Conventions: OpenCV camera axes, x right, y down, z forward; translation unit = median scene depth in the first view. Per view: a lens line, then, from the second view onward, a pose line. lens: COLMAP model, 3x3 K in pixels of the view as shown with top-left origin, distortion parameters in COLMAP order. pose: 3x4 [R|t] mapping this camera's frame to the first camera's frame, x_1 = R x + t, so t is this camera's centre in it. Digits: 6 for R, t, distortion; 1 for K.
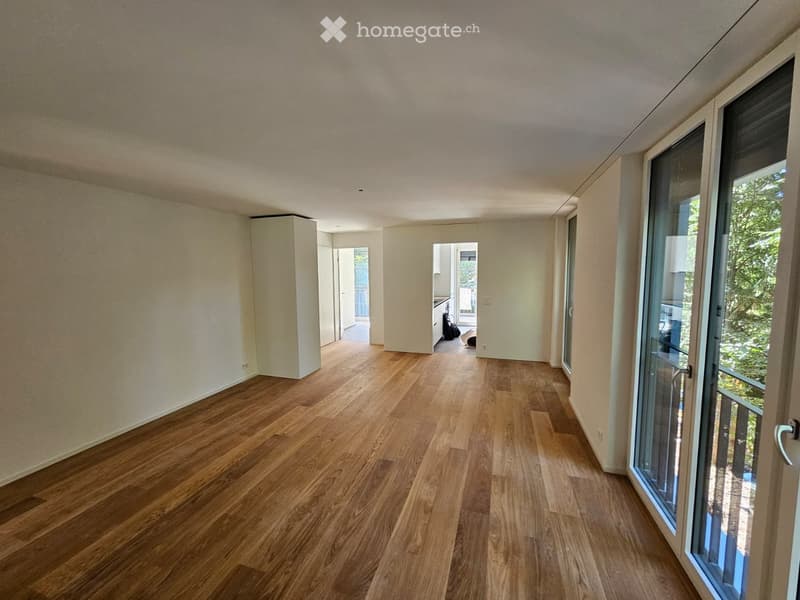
lens RADIAL K [[327.0, 0, 401.1], [0, 327.0, 298.6], [0, 0, 1]] dist [-0.001418, 0.000218]
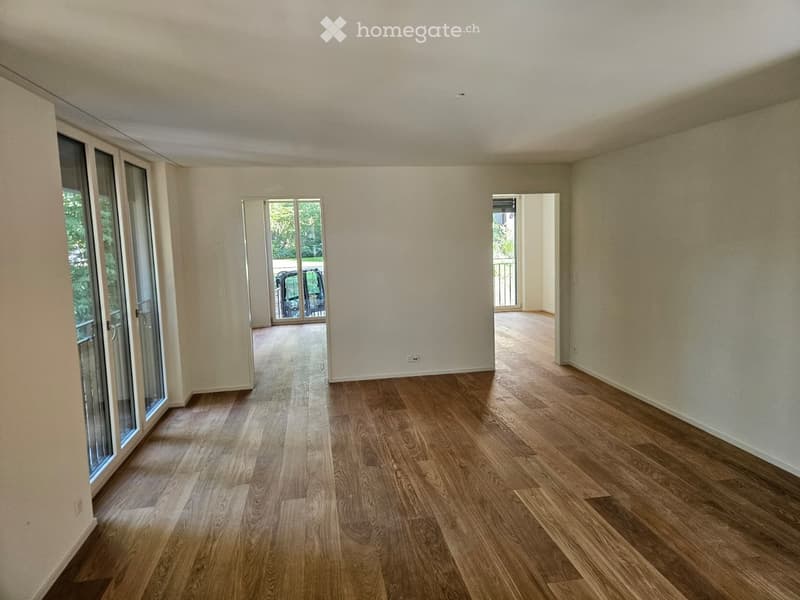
lens RADIAL K [[537.8, 0, 401.0], [0, 537.8, 298.2], [0, 0, 1]] dist [0.007211, 0.000582]
pose [[-0.894947, 0.088145, -0.437378, 0.450032], [-0.001337, 0.979757, 0.200187, -0.205469], [0.446169, 0.179742, -0.876713, 2.097750]]
